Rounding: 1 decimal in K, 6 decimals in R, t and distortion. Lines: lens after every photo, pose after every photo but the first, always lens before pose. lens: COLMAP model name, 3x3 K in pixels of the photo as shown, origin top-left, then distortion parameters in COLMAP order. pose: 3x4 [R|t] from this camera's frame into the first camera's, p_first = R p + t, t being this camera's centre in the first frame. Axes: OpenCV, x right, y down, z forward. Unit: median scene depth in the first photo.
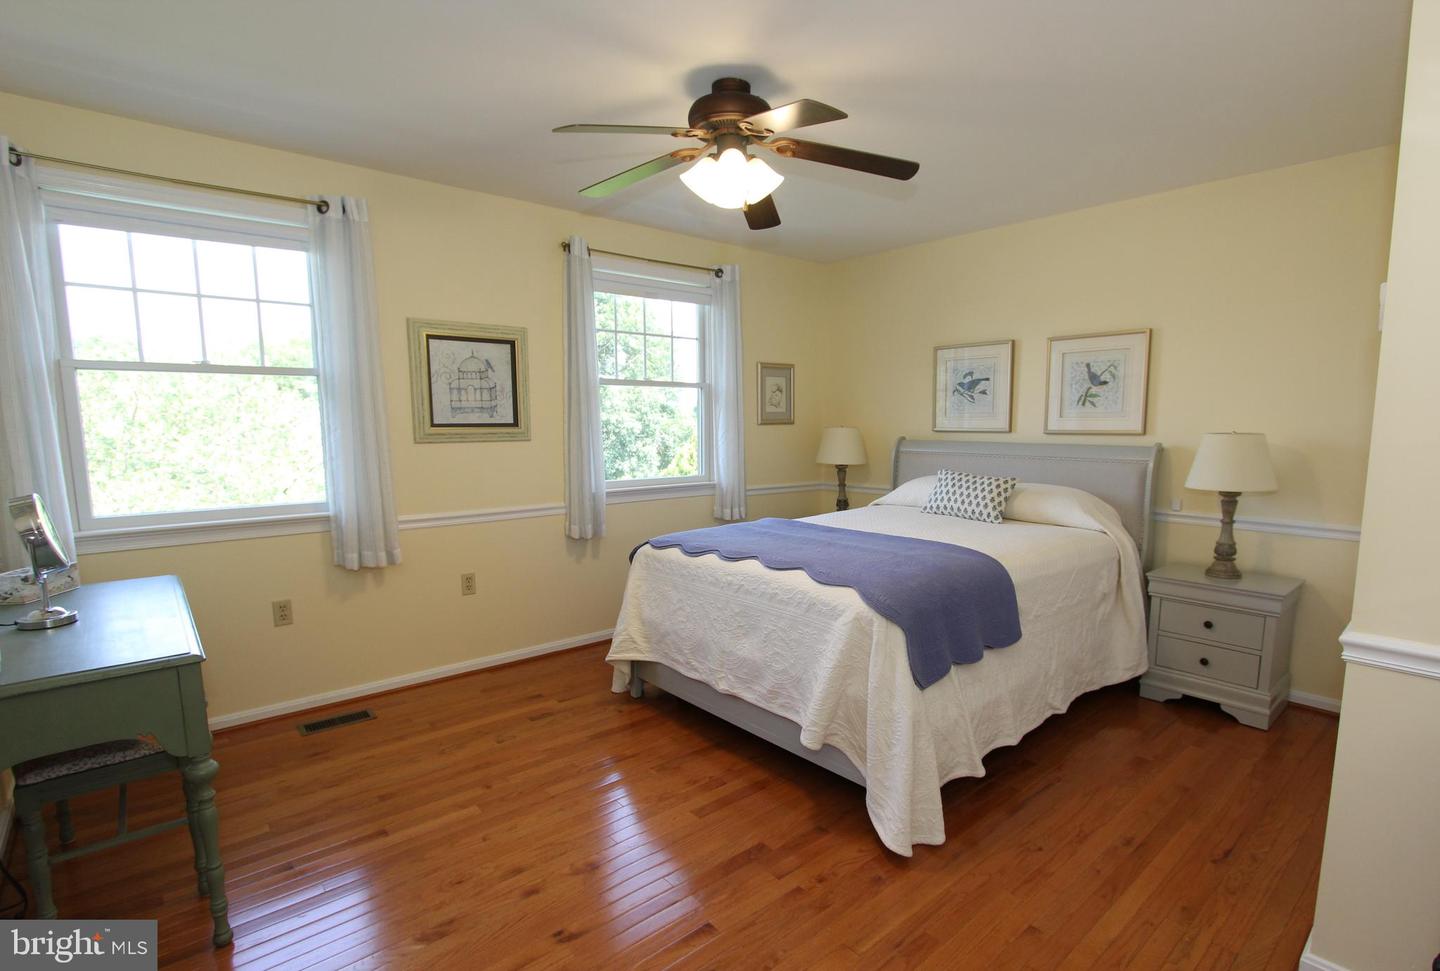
lens RADIAL K [[530.2, 0, 720.7], [0, 530.2, 459.8], [0, 0, 1]] dist [0.000026, -0.000031]
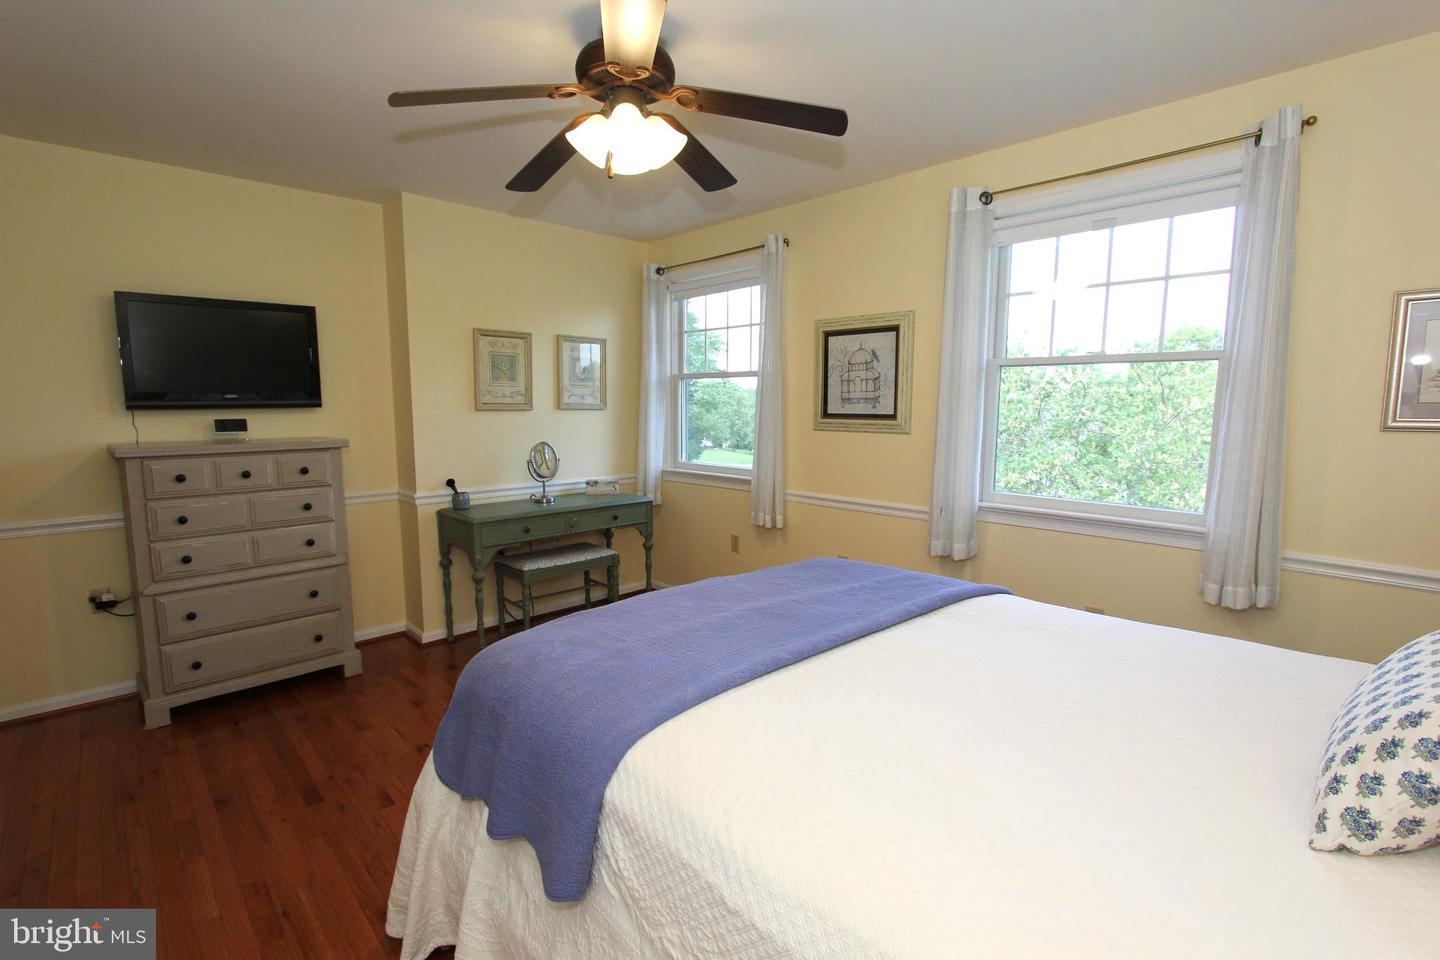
lens RADIAL K [[679.0, 0, 720.0], [0, 679.0, 480.0], [0, 0, 1]] dist [-0.019829, 0.001127]
pose [[0.177860, 0.112786, -0.977571, 0.763115], [-0.090787, 0.991054, 0.097823, -0.045735], [0.979859, 0.071352, 0.186508, 0.497274]]
